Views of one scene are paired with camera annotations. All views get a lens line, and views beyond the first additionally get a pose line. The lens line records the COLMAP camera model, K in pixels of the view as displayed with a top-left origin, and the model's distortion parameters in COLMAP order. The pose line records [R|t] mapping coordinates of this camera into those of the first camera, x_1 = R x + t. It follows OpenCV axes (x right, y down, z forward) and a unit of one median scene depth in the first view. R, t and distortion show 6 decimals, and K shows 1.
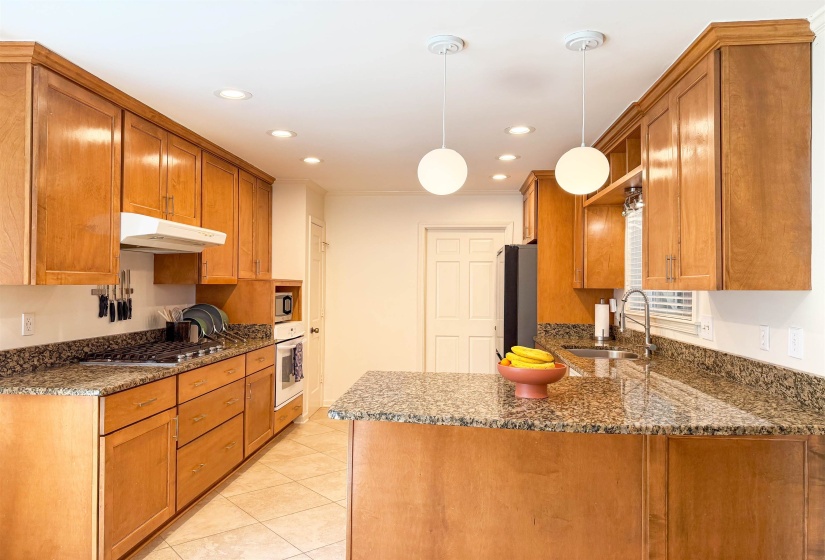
lens RADIAL K [[575.9, 0, 408.2], [0, 575.9, 280.5], [0, 0, 1]] dist [0.095676, -0.139038]
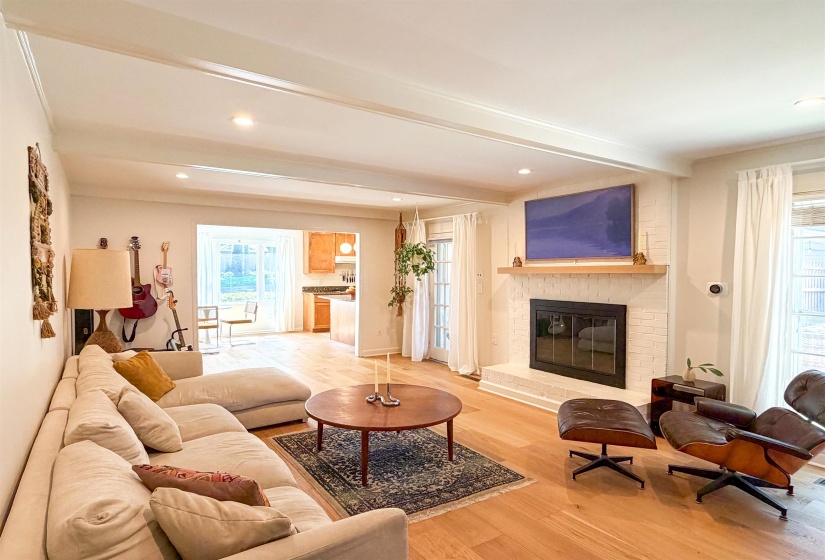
lens RADIAL K [[422.3, 0, 413.5], [0, 422.3, 286.2], [0, 0, 1]] dist [0.000134, 0.002201]
pose [[0.658685, 0.022942, -0.752069, 1.959469], [0.001878, 0.999482, 0.032134, 0.004537], [0.752417, -0.022578, 0.658301, -0.534157]]
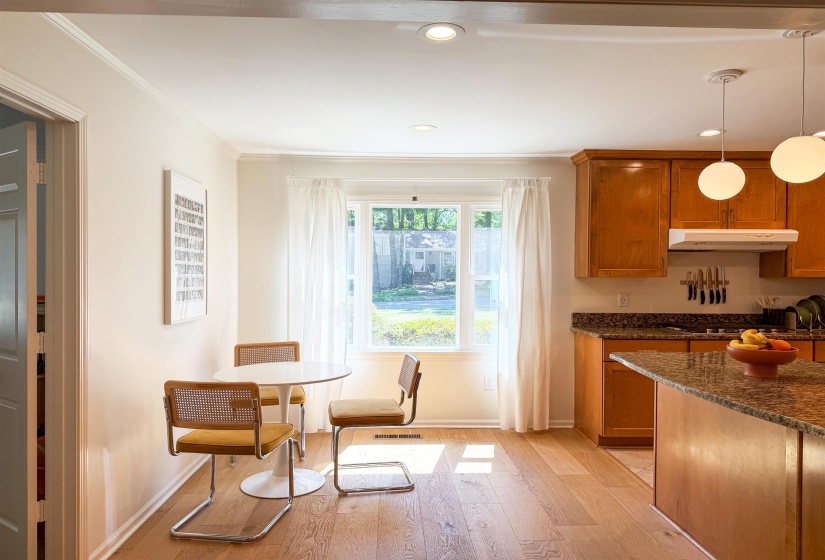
lens RADIAL K [[575.9, 0, 408.2], [0, 575.9, 280.5], [0, 0, 1]] dist [0.095676, -0.139038]
pose [[0.132819, -0.001475, -0.991139, 0.814983], [0.003055, 0.999995, -0.001078, 0.013976], [0.991136, -0.002884, 0.132823, 0.119449]]
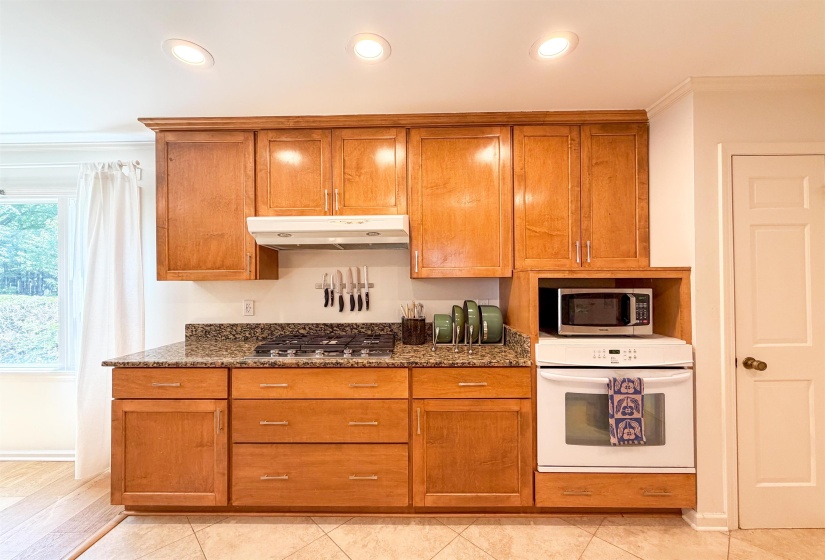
lens RADIAL K [[334.8, 0, 412.5], [0, 334.8, 280.0], [0, 0, 1]] dist [-0.000990, 0.000000]
pose [[0.077480, -0.016642, -0.996855, 0.183091], [0.015332, 0.999762, -0.015499, 0.020373], [0.996876, -0.014083, 0.077717, 1.127889]]
